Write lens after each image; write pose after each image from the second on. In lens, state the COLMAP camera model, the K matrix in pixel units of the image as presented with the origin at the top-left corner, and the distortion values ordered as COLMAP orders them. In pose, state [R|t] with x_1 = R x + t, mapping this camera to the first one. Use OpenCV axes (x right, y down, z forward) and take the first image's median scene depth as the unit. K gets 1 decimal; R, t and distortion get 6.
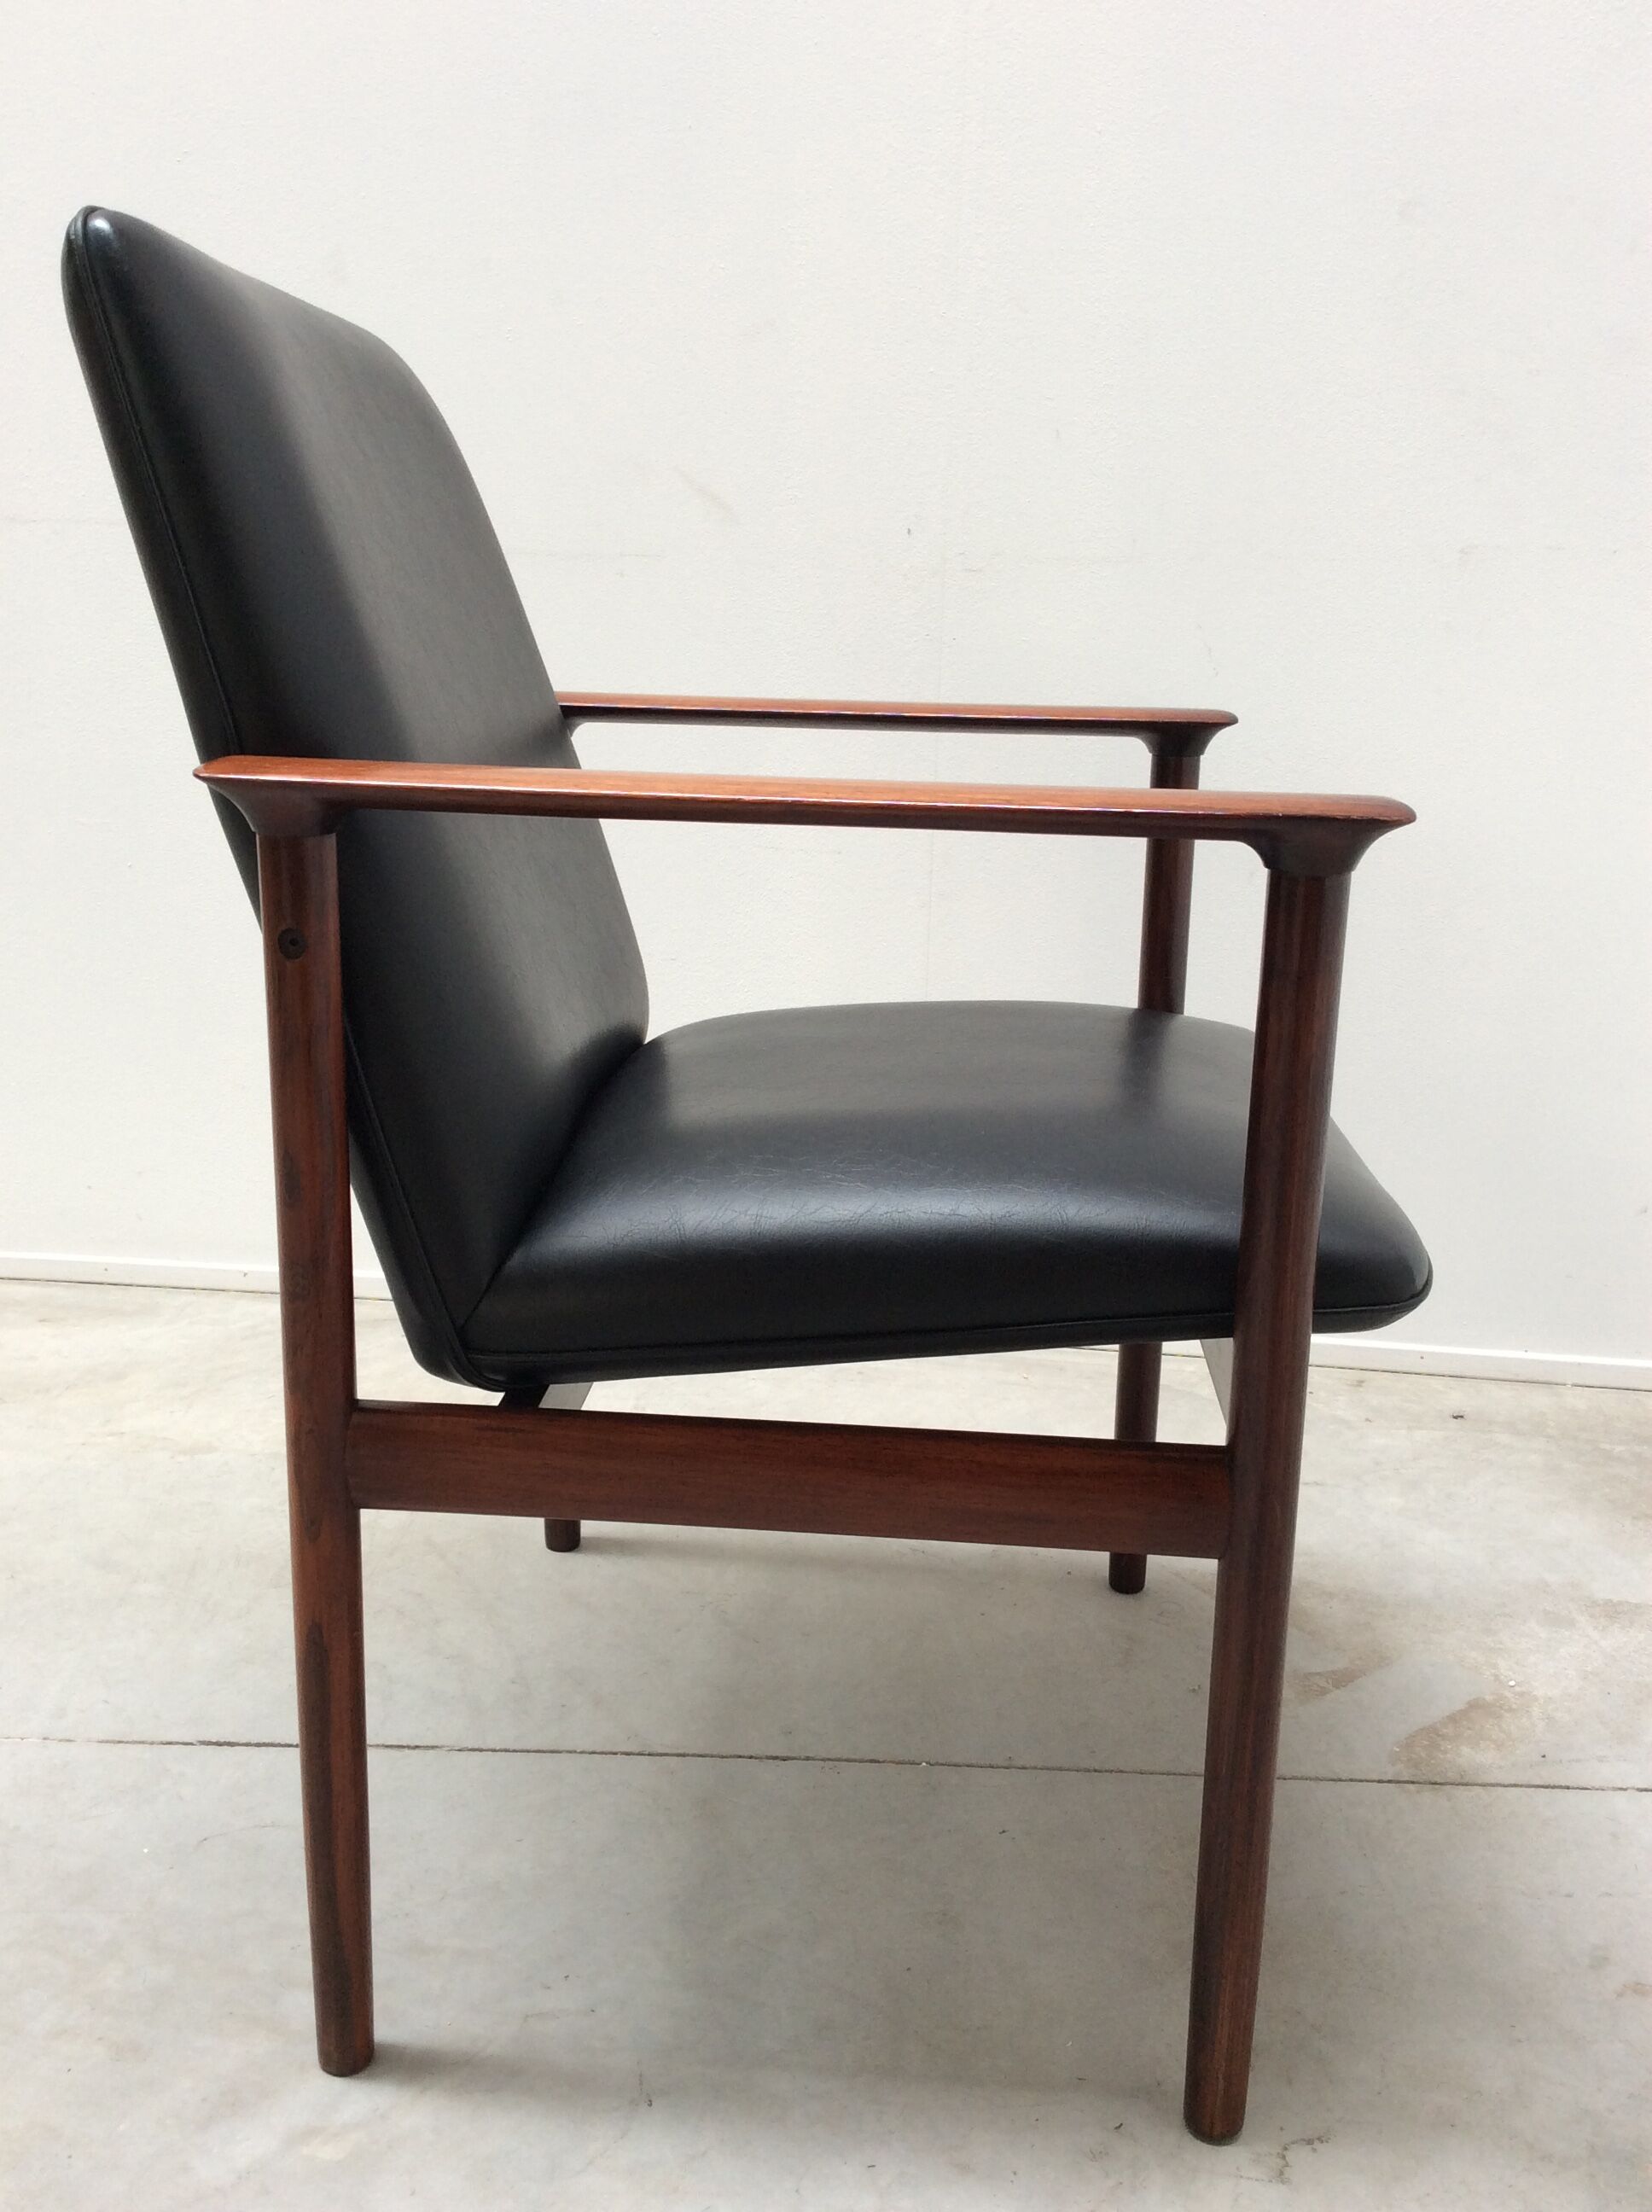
lens RADIAL K [[2046.9, 0, 816.6], [0, 2046.9, 1081.6], [0, 0, 1]] dist [-0.005492, 0.000000]
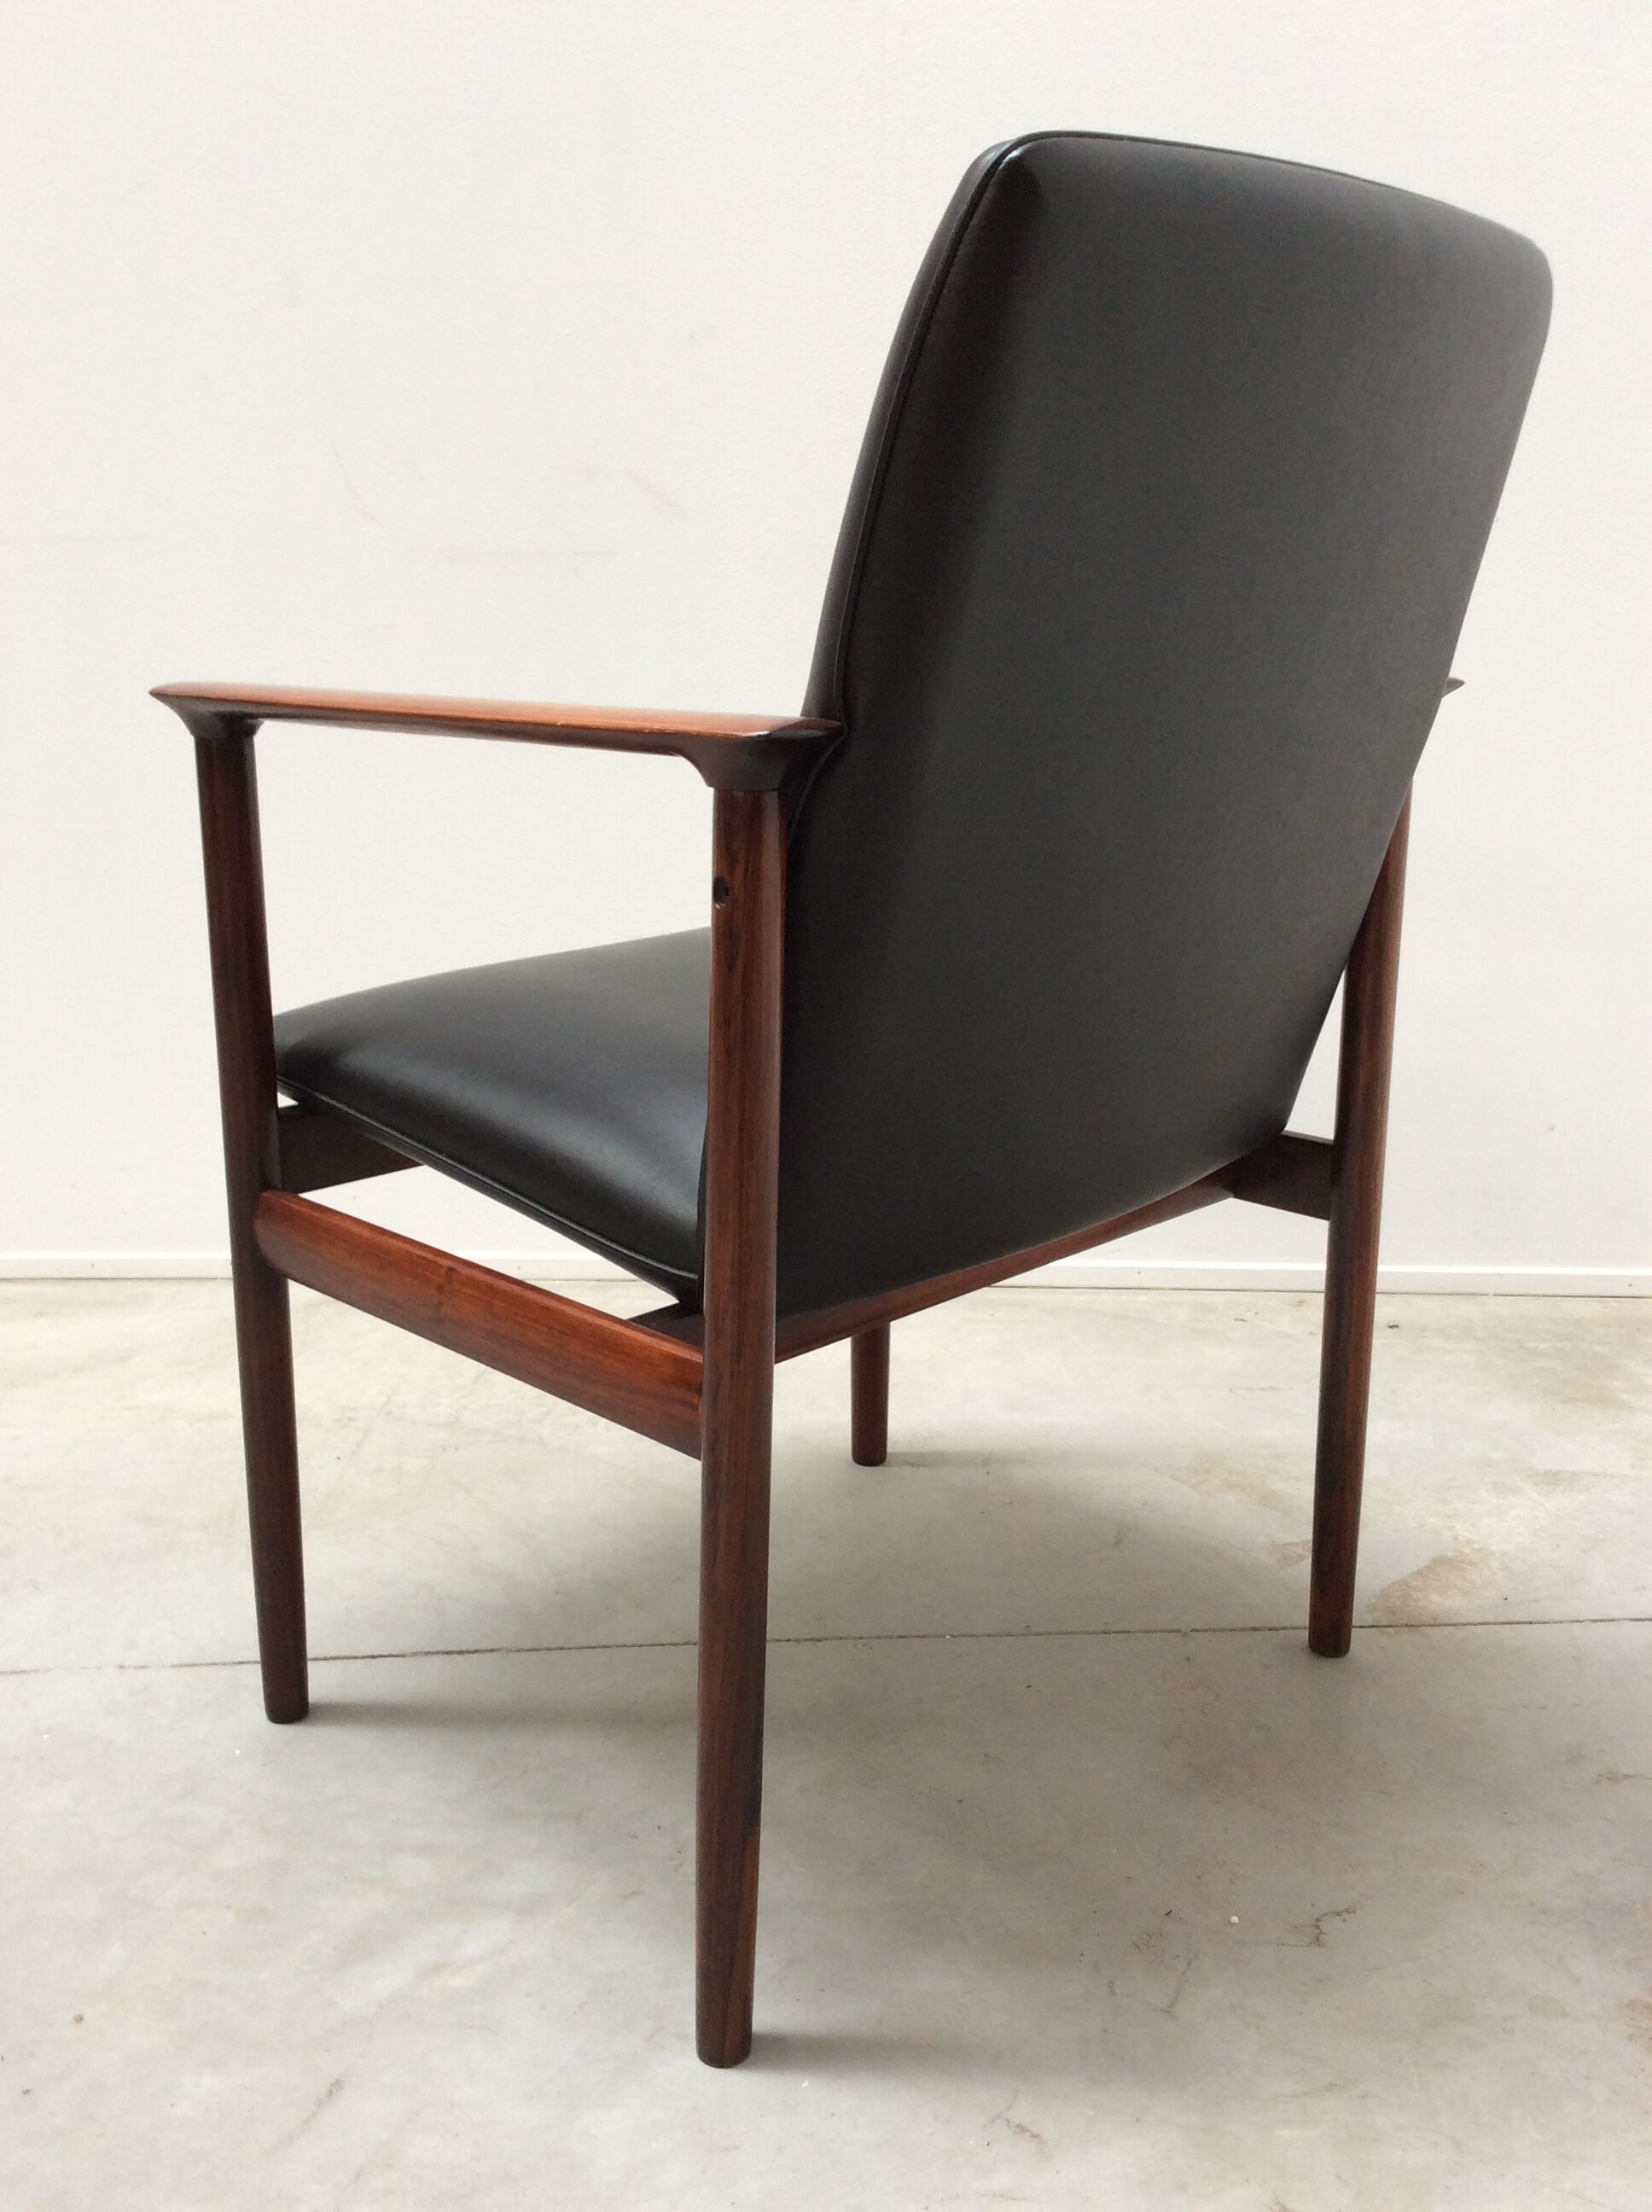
lens RADIAL K [[2046.9, 0, 806.1], [0, 2046.9, 1089.2], [0, 0, 1]] dist [-0.005492, 0.000000]
pose [[0.997250, -0.047308, 0.057046, -0.070256], [0.048040, 0.998779, -0.011513, 0.052082], [-0.056432, 0.014222, 0.998305, -0.081164]]
